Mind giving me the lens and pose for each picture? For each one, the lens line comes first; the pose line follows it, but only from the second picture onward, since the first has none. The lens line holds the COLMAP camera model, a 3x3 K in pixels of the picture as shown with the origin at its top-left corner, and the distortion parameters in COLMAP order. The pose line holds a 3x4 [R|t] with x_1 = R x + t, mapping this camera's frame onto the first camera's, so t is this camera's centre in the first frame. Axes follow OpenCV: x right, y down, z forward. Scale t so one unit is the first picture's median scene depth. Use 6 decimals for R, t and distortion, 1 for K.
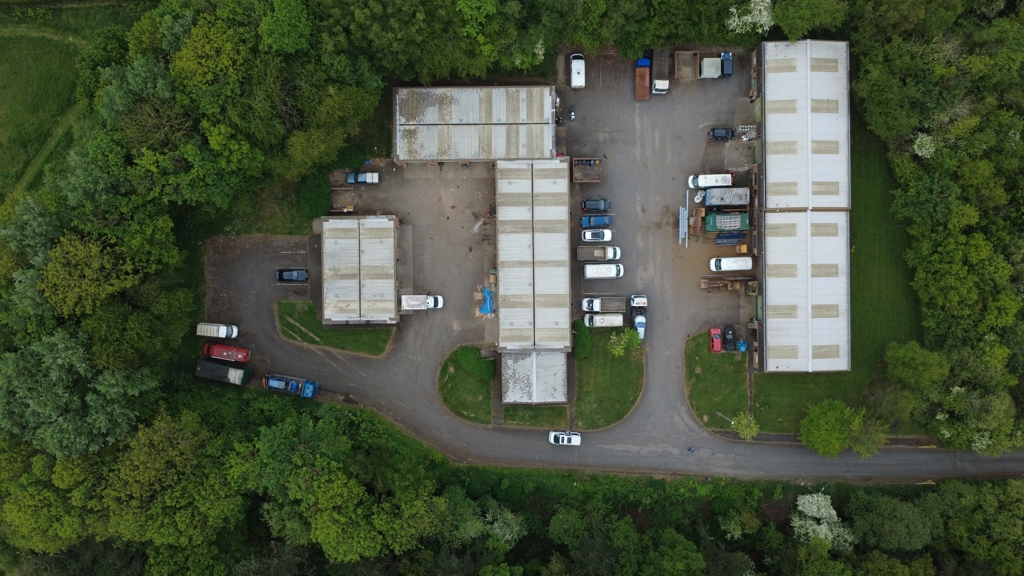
lens RADIAL K [[744.7, 0, 512.0], [0, 744.7, 288.0], [0, 0, 1]] dist [-0.000172, 0.006822]
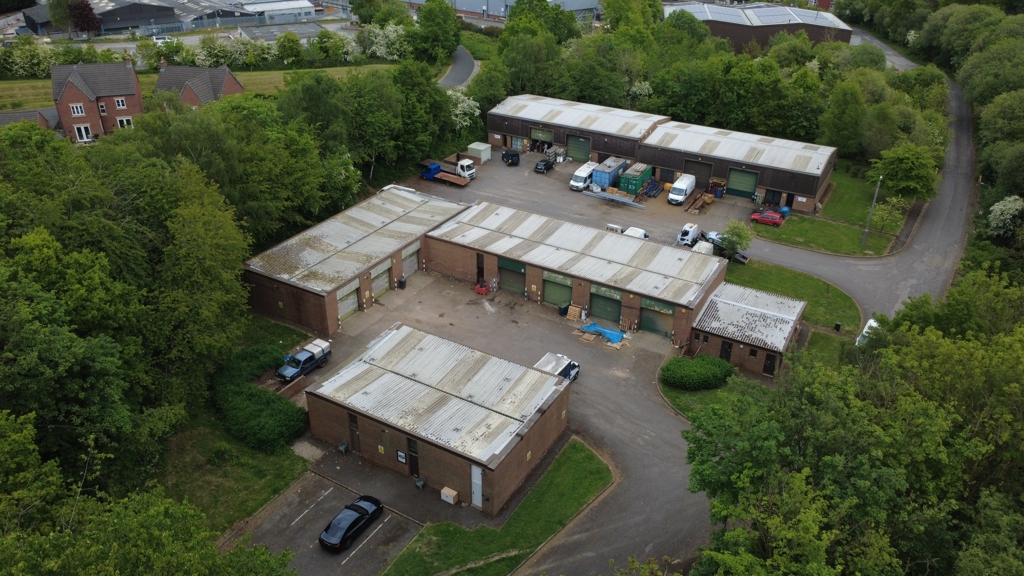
lens RADIAL K [[744.7, 0, 512.0], [0, 744.7, 288.0], [0, 0, 1]] dist [-0.000172, 0.006822]
pose [[0.510778, -0.429781, 0.744576, -0.499981], [0.859694, 0.249664, -0.445638, 0.212198], [0.005633, 0.867730, 0.497003, 0.669164]]
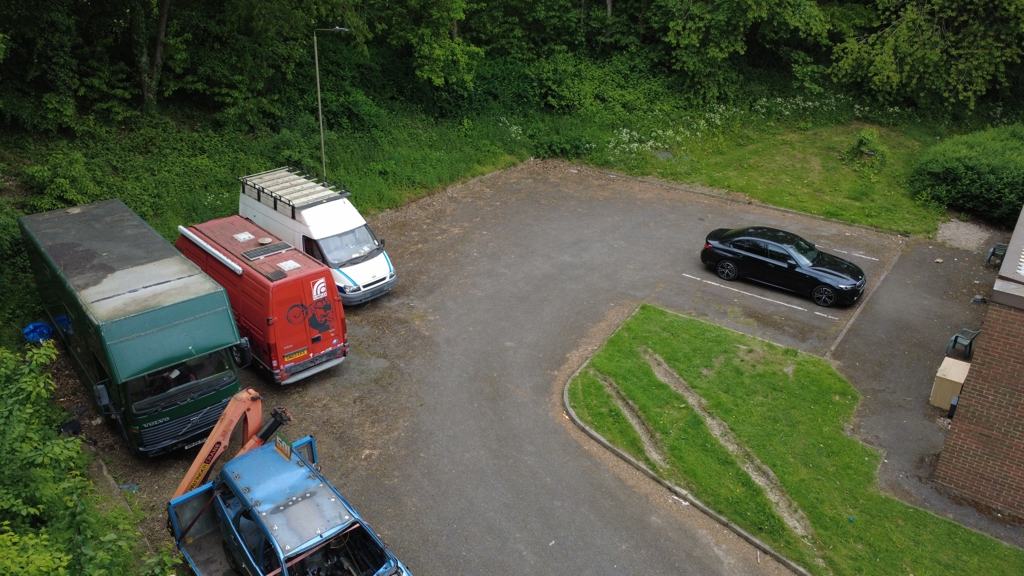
lens RADIAL K [[744.7, 0, 512.0], [0, 744.7, 288.0], [0, 0, 1]] dist [-0.000172, 0.006822]
pose [[0.802116, 0.258784, -0.538183, -0.241842], [-0.597162, 0.343302, -0.724942, 0.168244], [-0.002844, 0.902870, 0.429904, 0.910962]]
